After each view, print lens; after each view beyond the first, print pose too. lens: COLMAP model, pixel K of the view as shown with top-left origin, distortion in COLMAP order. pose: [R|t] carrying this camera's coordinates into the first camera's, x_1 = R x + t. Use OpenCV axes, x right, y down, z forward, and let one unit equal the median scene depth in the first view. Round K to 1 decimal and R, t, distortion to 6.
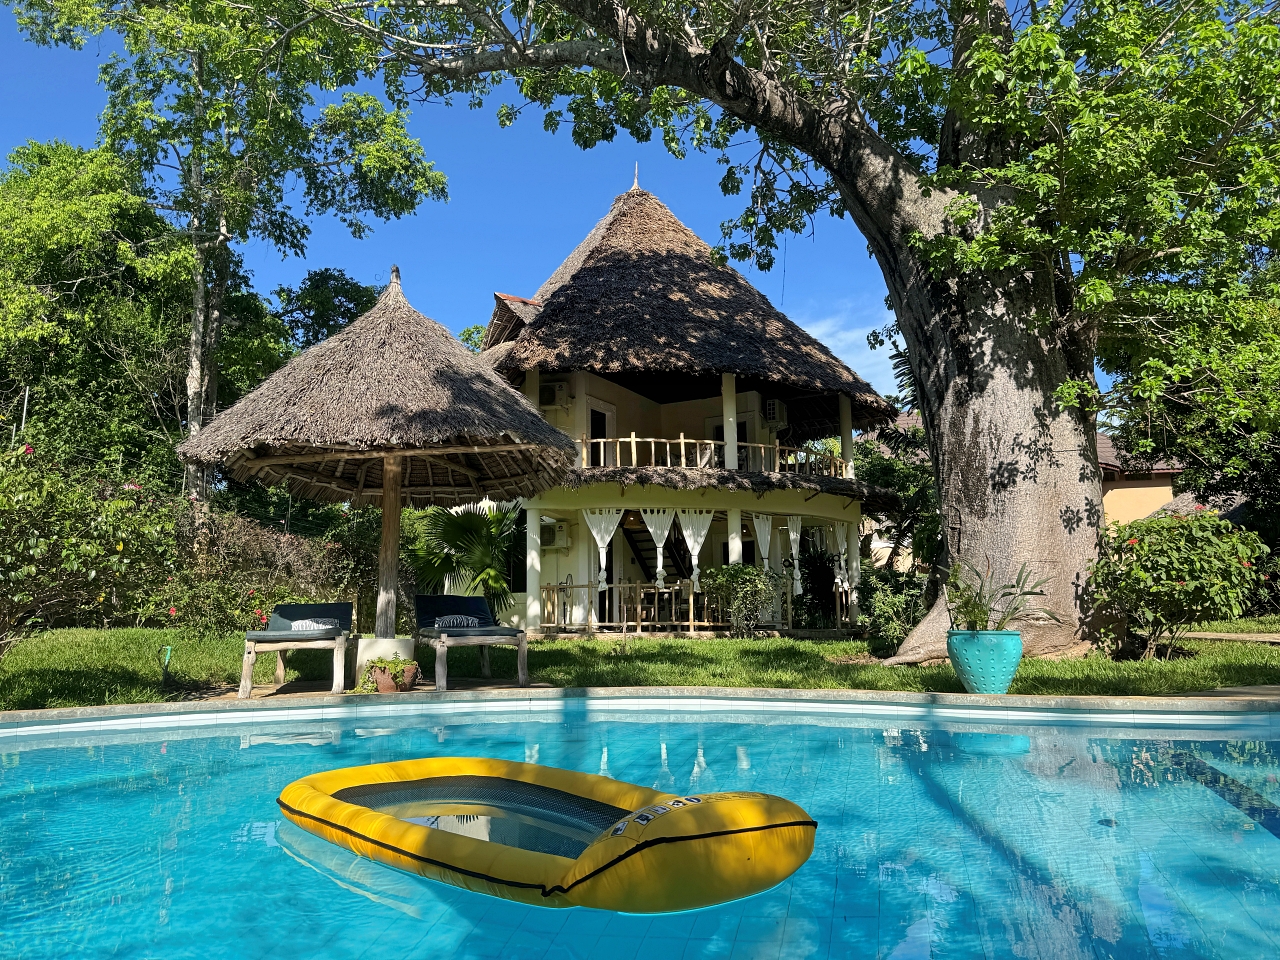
lens RADIAL K [[906.9, 0, 640.0], [0, 906.9, 480.0], [0, 0, 1]] dist [0.076943, -0.092508]
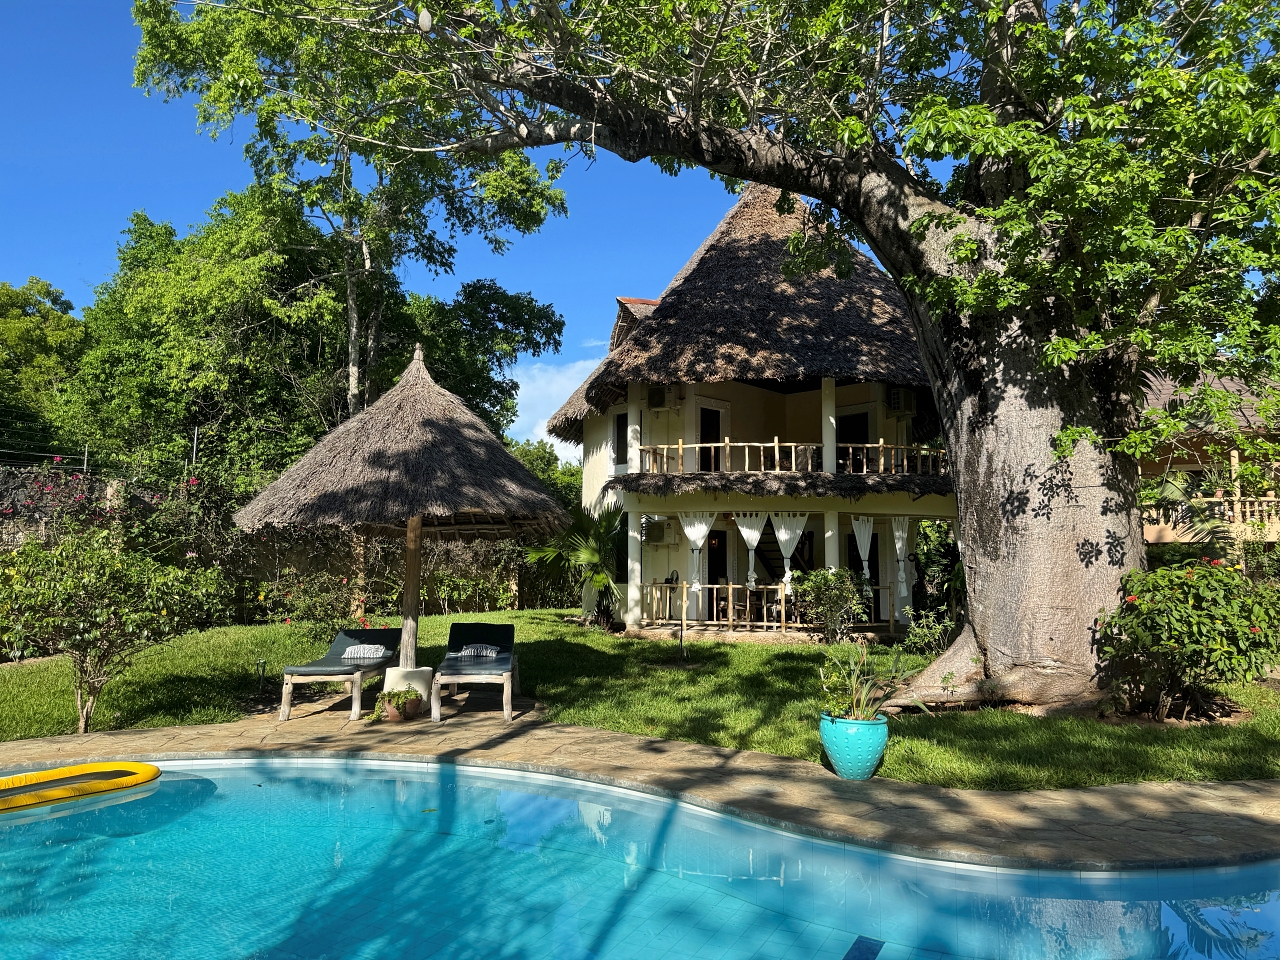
lens RADIAL K [[906.9, 0, 640.0], [0, 906.9, 480.0], [0, 0, 1]] dist [0.076943, -0.092508]
pose [[0.966641, -0.004032, -0.256102, 0.189617], [0.020355, 0.997923, 0.061119, -0.082003], [0.255323, -0.064293, 0.964716, -0.028294]]
